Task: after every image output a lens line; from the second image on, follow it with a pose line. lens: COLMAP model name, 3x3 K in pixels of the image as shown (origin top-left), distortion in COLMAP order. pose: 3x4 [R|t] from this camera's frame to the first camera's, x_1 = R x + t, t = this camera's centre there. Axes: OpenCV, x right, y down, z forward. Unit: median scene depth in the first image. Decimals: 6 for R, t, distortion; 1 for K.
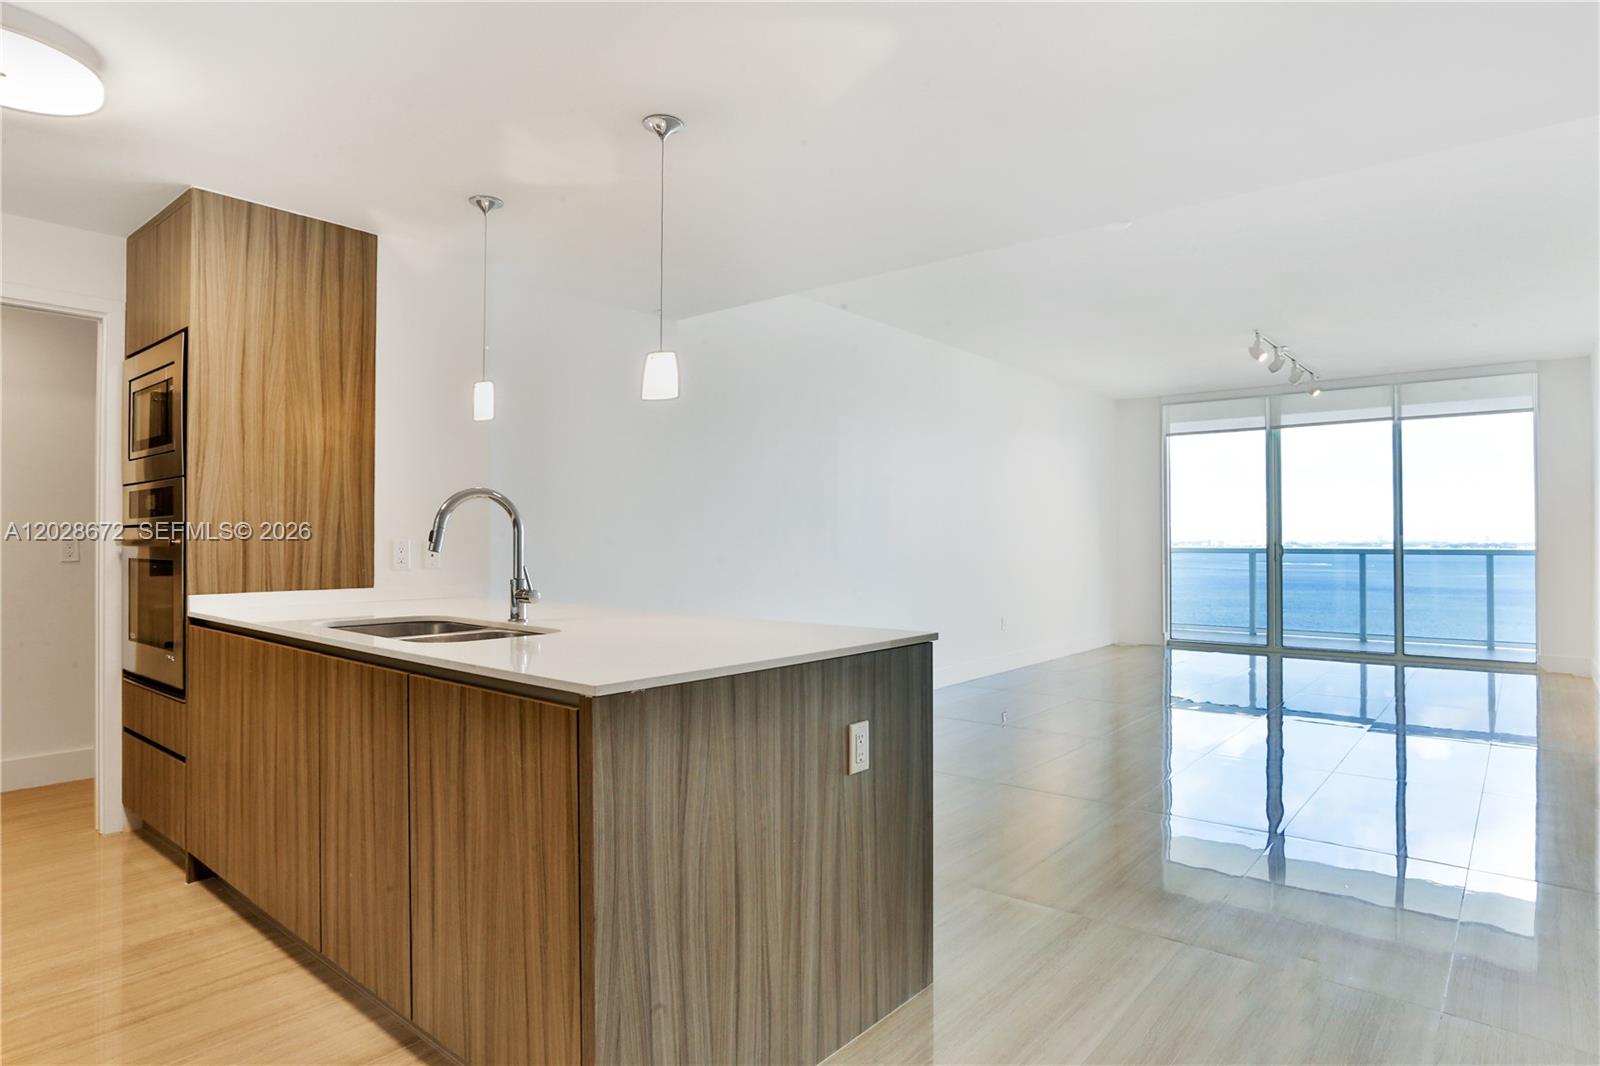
lens RADIAL K [[854.7, 0, 793.1], [0, 854.7, 527.3], [0, 0, 1]] dist [-0.066134, 0.040721]
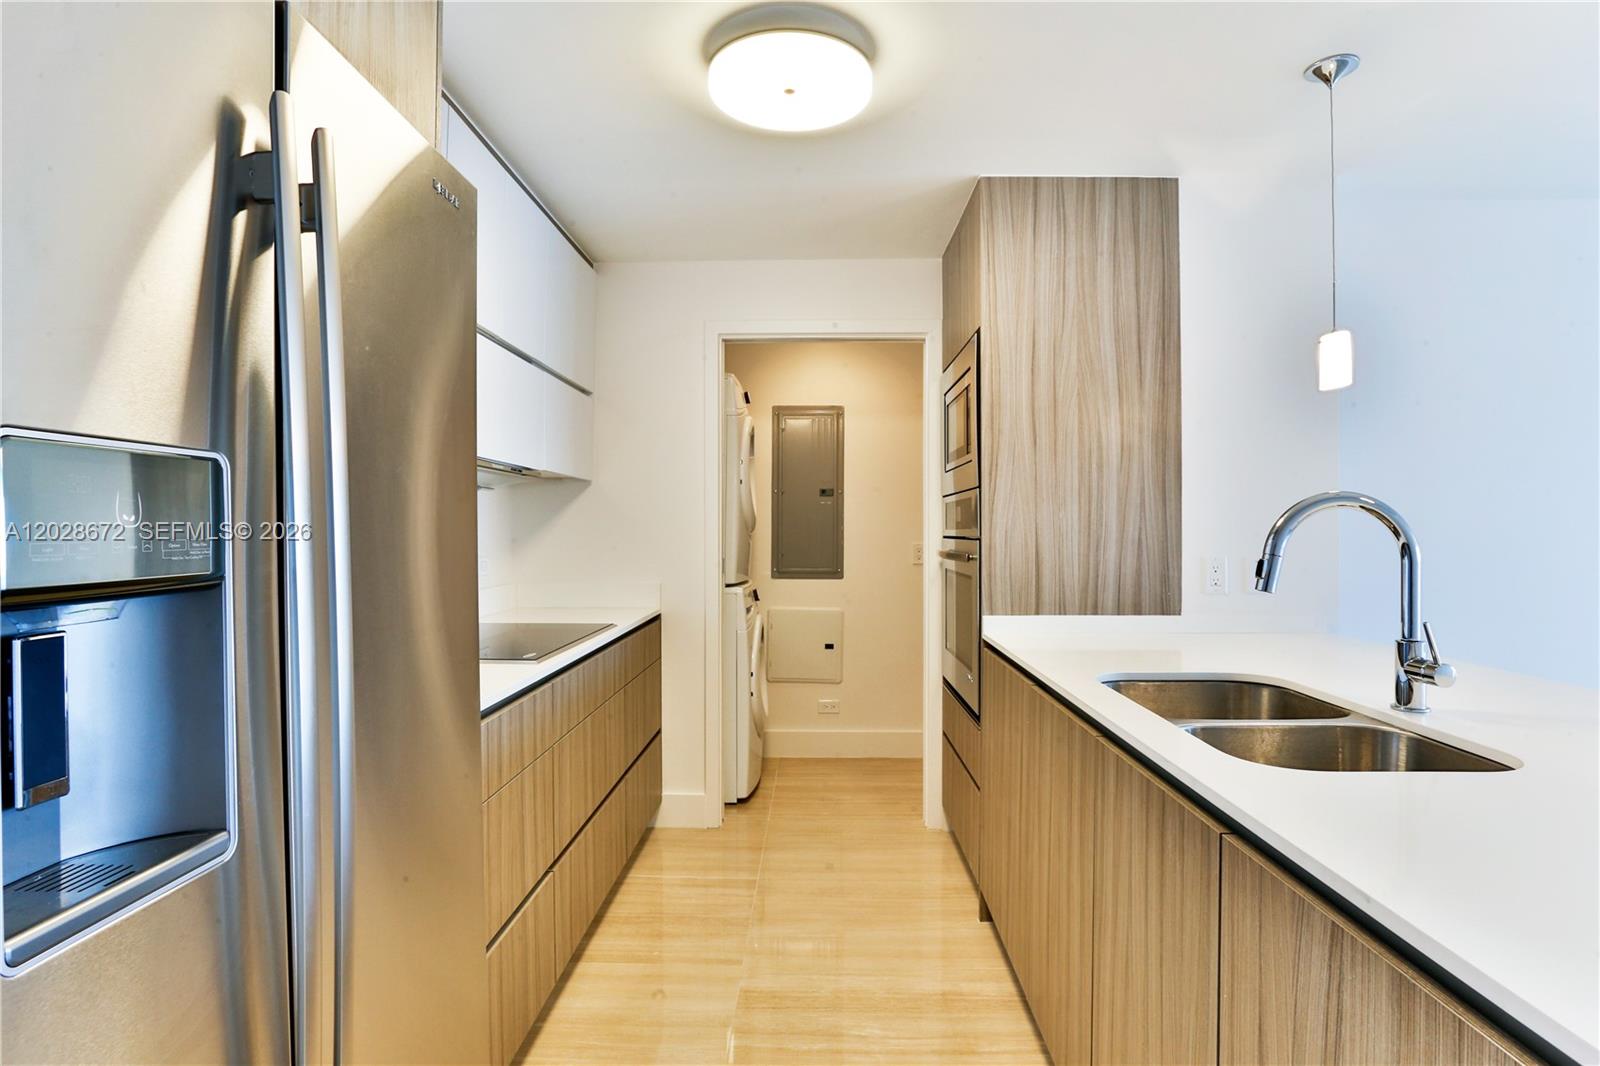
lens RADIAL K [[854.7, 0, 793.1], [0, 854.7, 527.3], [0, 0, 1]] dist [-0.066134, 0.040721]
pose [[0.619738, -0.002725, -0.784804, -0.103469], [0.007940, 0.999965, 0.002798, -0.019483], [0.784769, -0.007965, 0.619738, 0.229519]]
